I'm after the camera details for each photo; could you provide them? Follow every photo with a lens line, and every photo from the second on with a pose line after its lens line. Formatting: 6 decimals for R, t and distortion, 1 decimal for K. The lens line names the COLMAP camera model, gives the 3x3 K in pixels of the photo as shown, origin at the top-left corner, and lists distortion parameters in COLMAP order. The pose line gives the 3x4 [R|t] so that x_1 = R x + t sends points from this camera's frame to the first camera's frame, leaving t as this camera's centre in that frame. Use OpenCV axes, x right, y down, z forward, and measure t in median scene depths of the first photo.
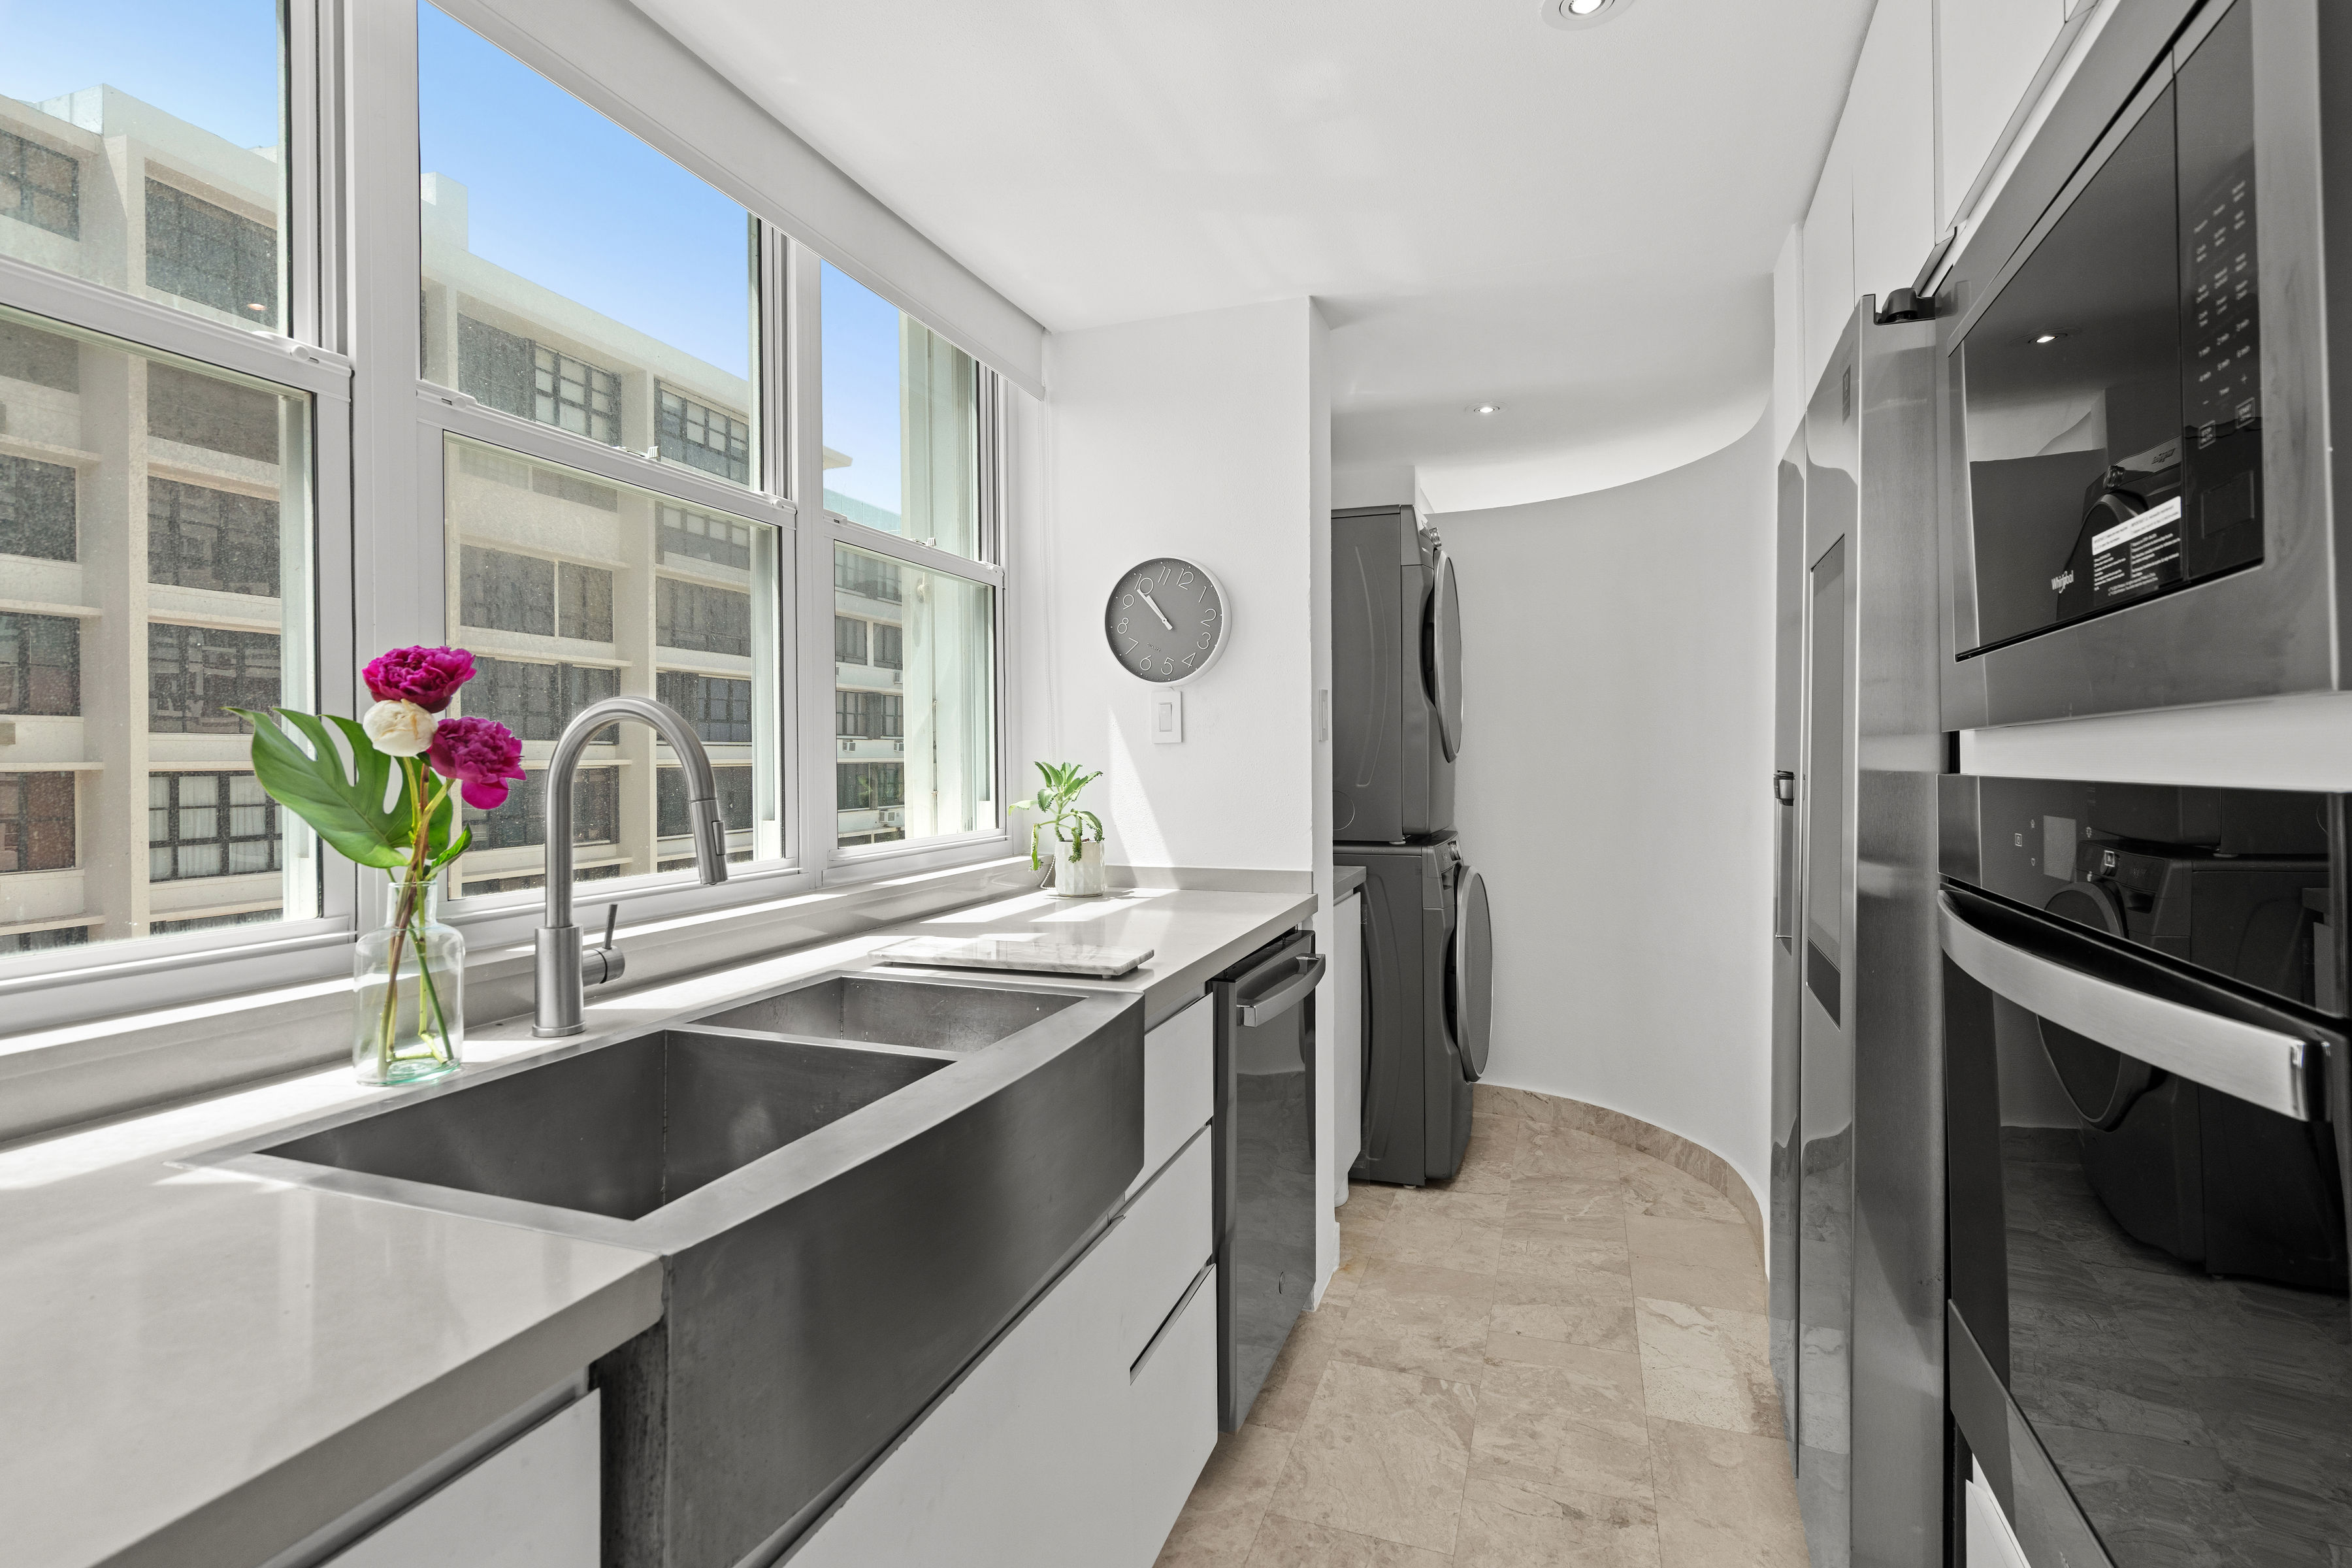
lens RADIAL K [[1118.7, 0, 1181.3], [0, 1118.7, 758.1], [0, 0, 1]] dist [-0.011733, 0.000257]
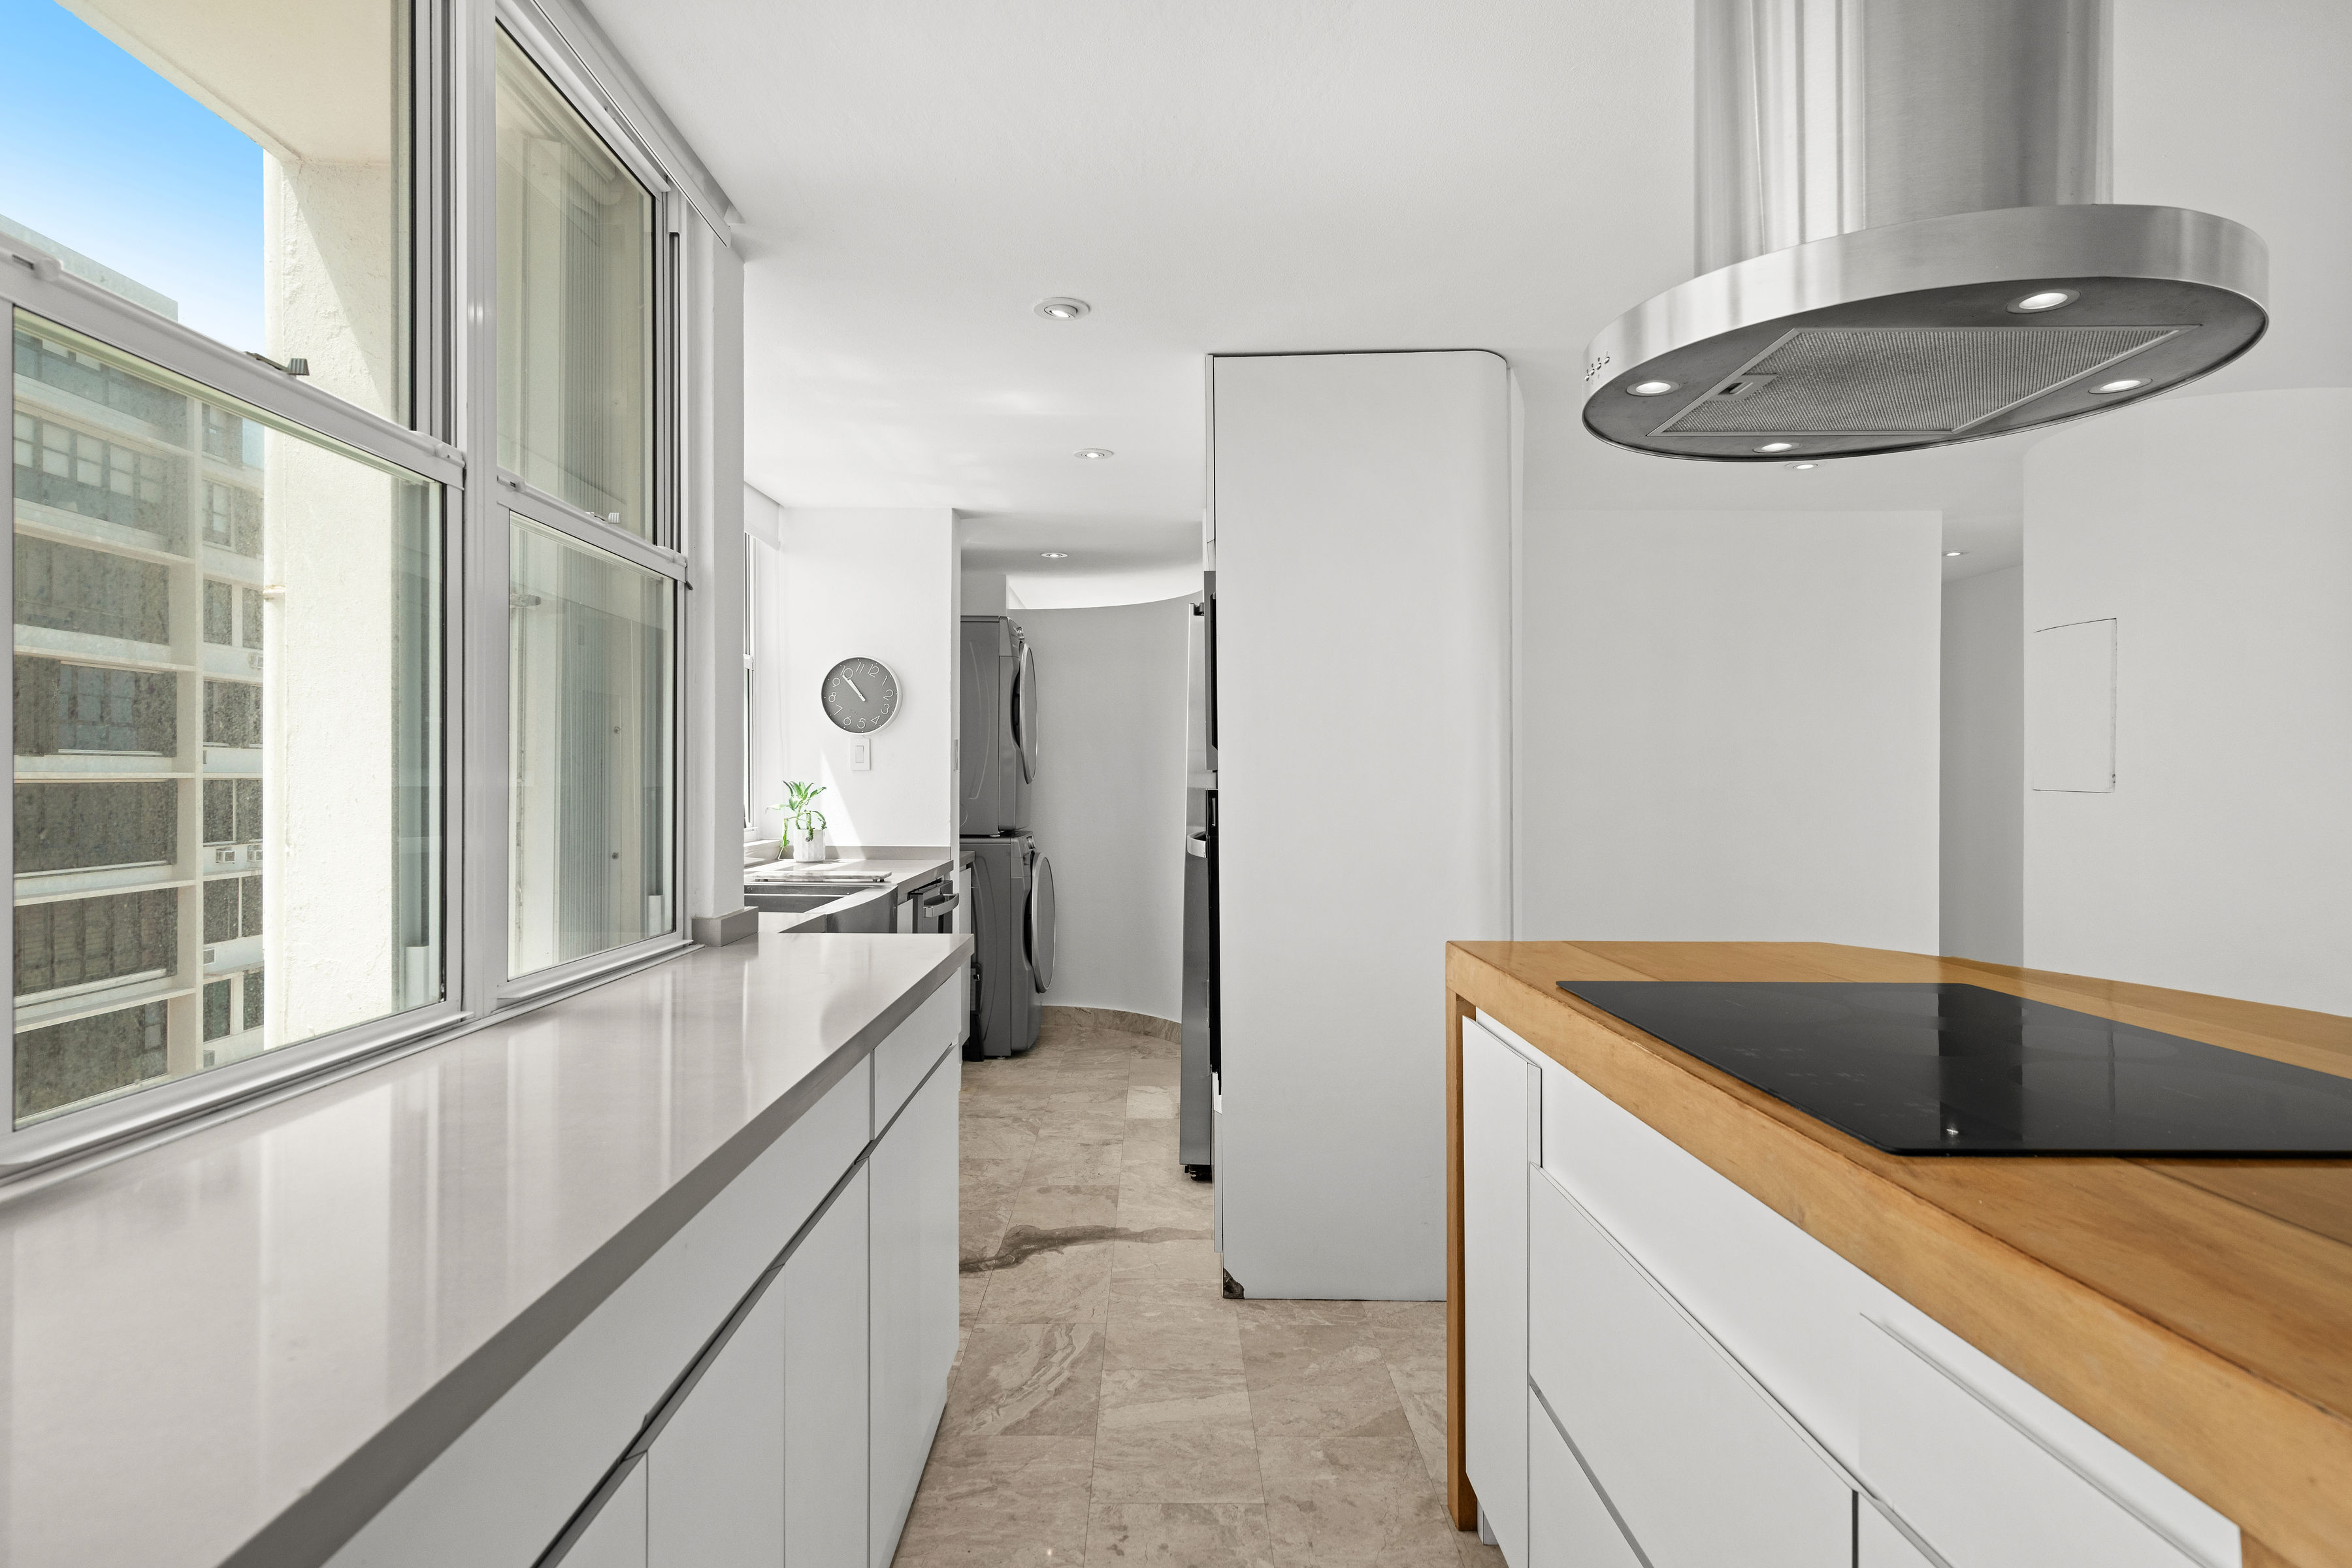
lens RADIAL K [[1322.6, 0, 1163.3], [0, 1322.6, 795.0], [0, 0, 1]] dist [0.007380, -0.002188]
pose [[0.942445, 0.007425, 0.334280, -0.233182], [-0.010963, 0.999902, 0.008699, 0.001218], [-0.334183, -0.011863, 0.942434, -0.936837]]
